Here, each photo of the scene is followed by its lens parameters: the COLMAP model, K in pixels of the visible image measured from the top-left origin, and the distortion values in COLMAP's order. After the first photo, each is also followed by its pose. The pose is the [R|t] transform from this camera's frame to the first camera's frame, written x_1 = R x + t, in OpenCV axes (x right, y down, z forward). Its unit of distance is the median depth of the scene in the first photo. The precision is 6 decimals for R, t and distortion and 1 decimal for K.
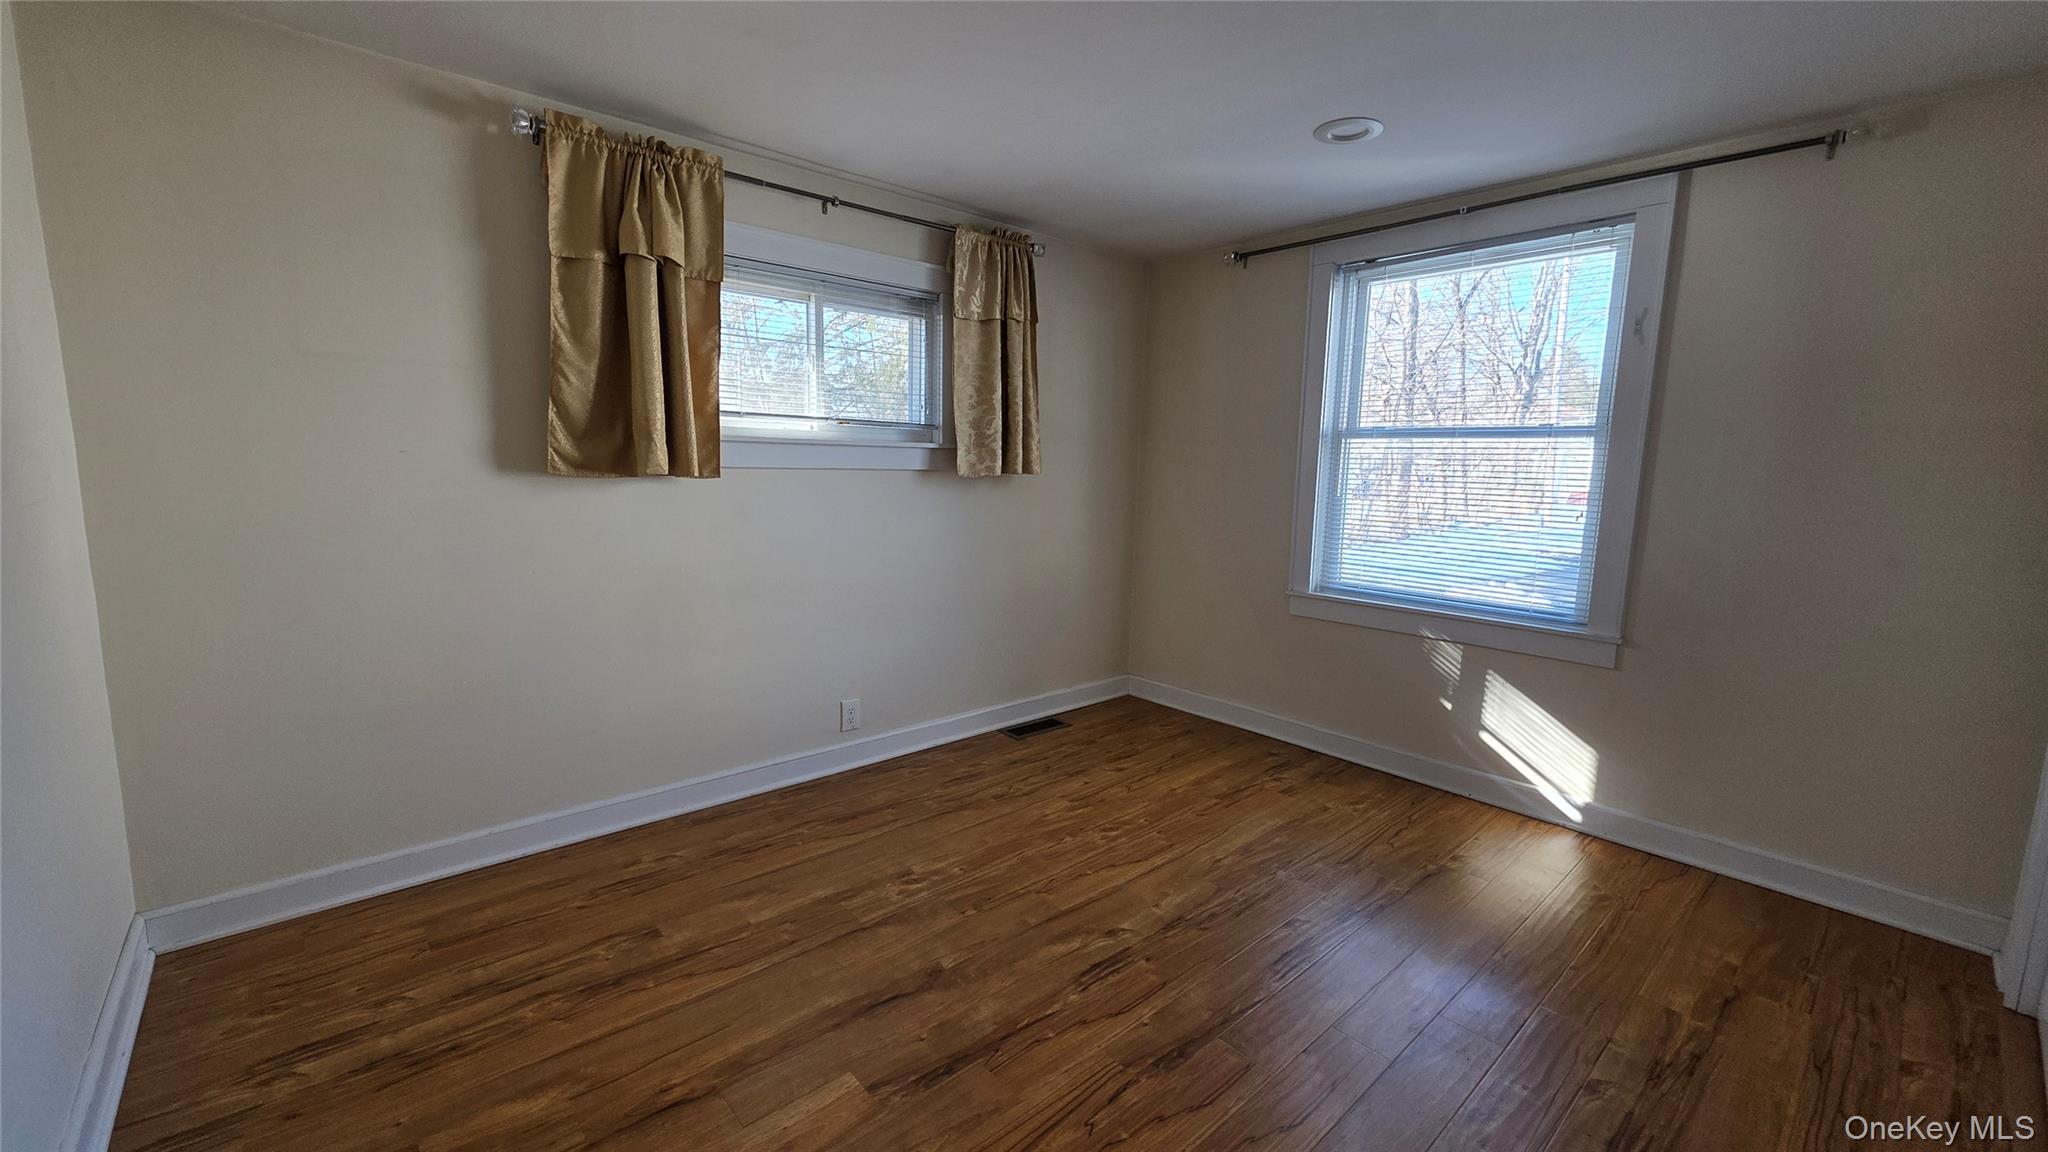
lens RADIAL K [[810.1, 0, 1024.1], [0, 810.1, 581.8], [0, 0, 1]] dist [0.005137, 0.000519]
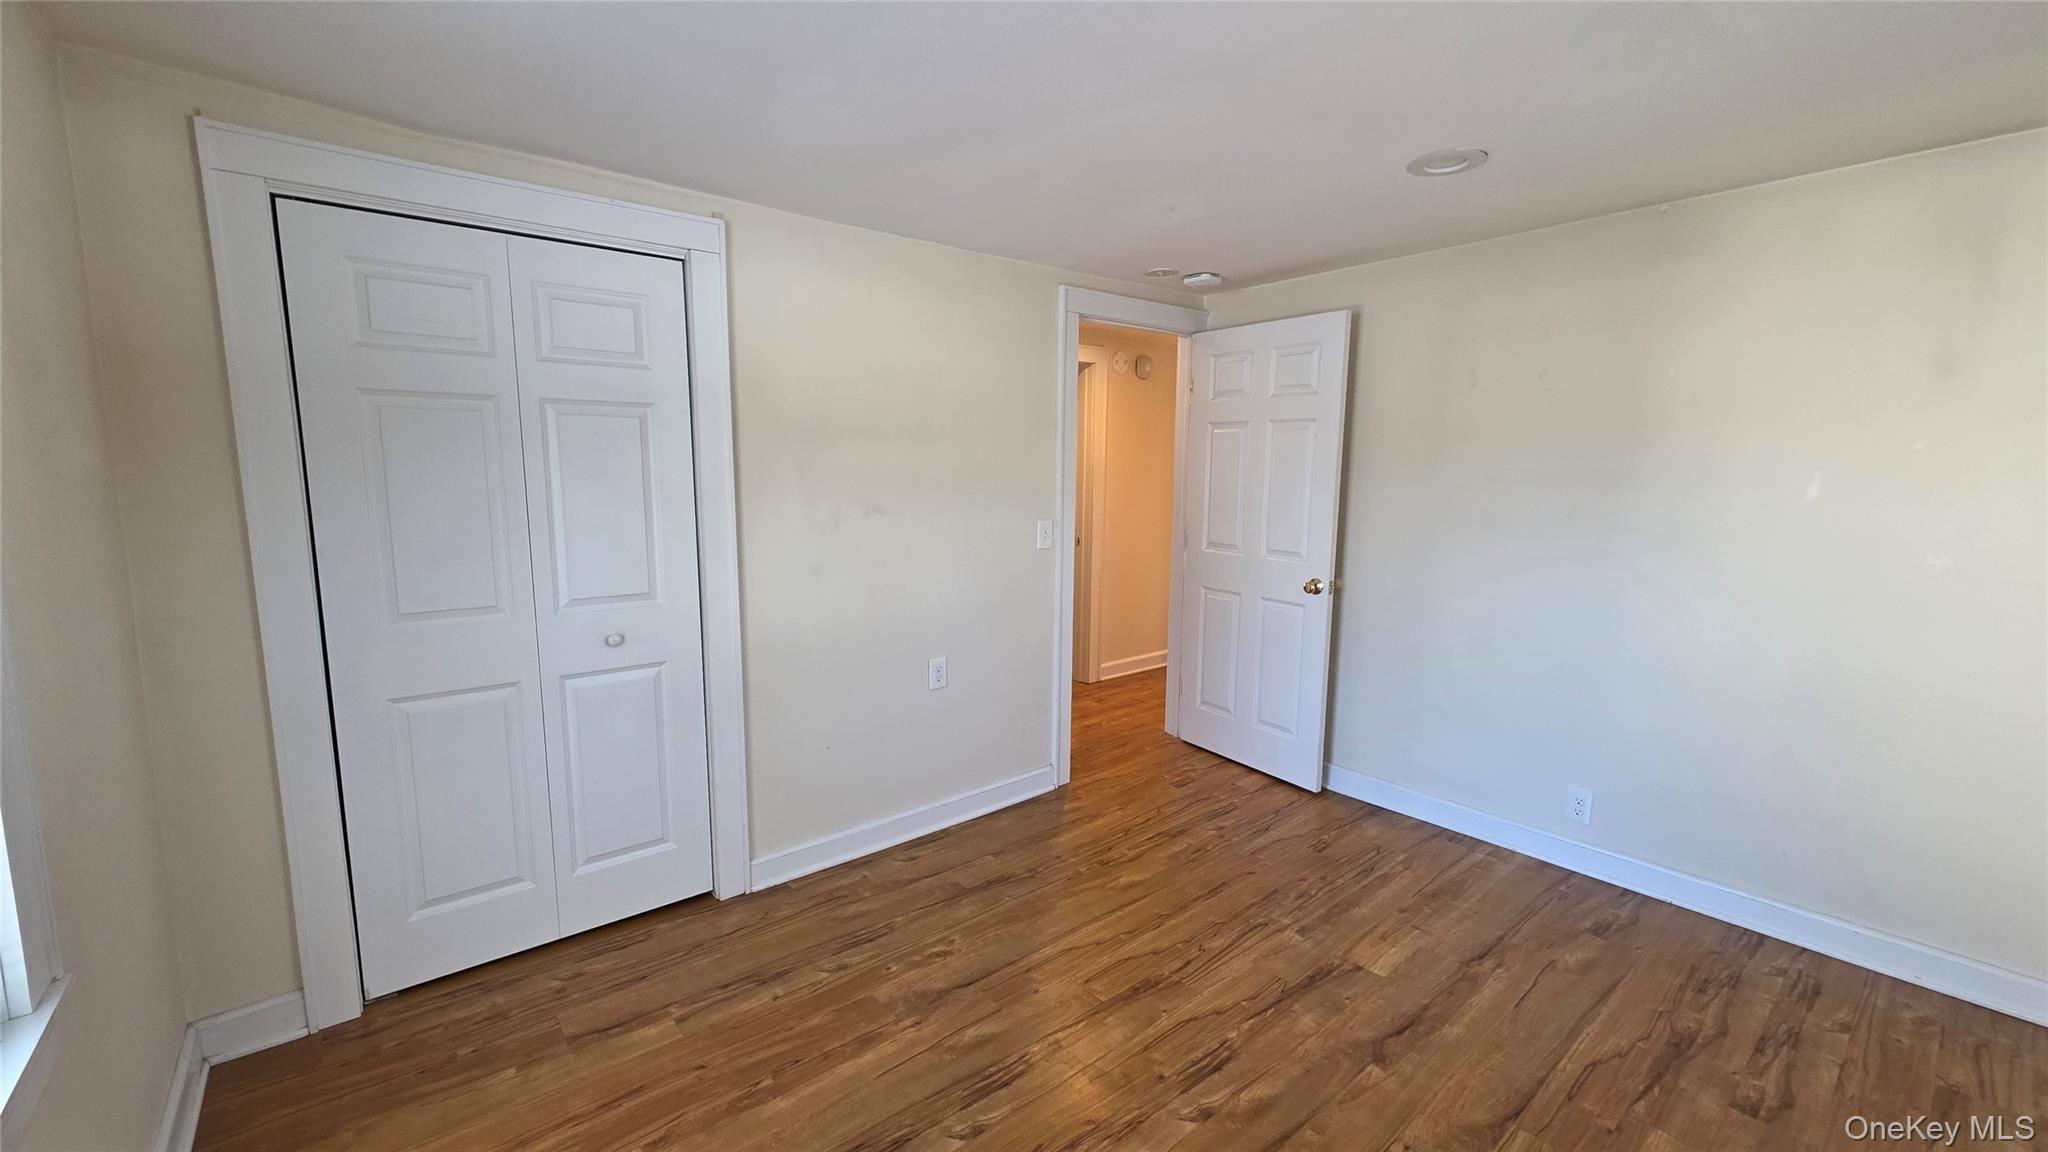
lens RADIAL K [[810.1, 0, 1025.3], [0, 810.1, 587.4], [0, 0, 1]] dist [0.005137, 0.000519]
pose [[-0.999174, -0.030559, 0.026797, 0.331257], [-0.021324, 0.955428, 0.294454, -0.367133], [-0.034601, 0.293639, -0.955290, 1.907587]]
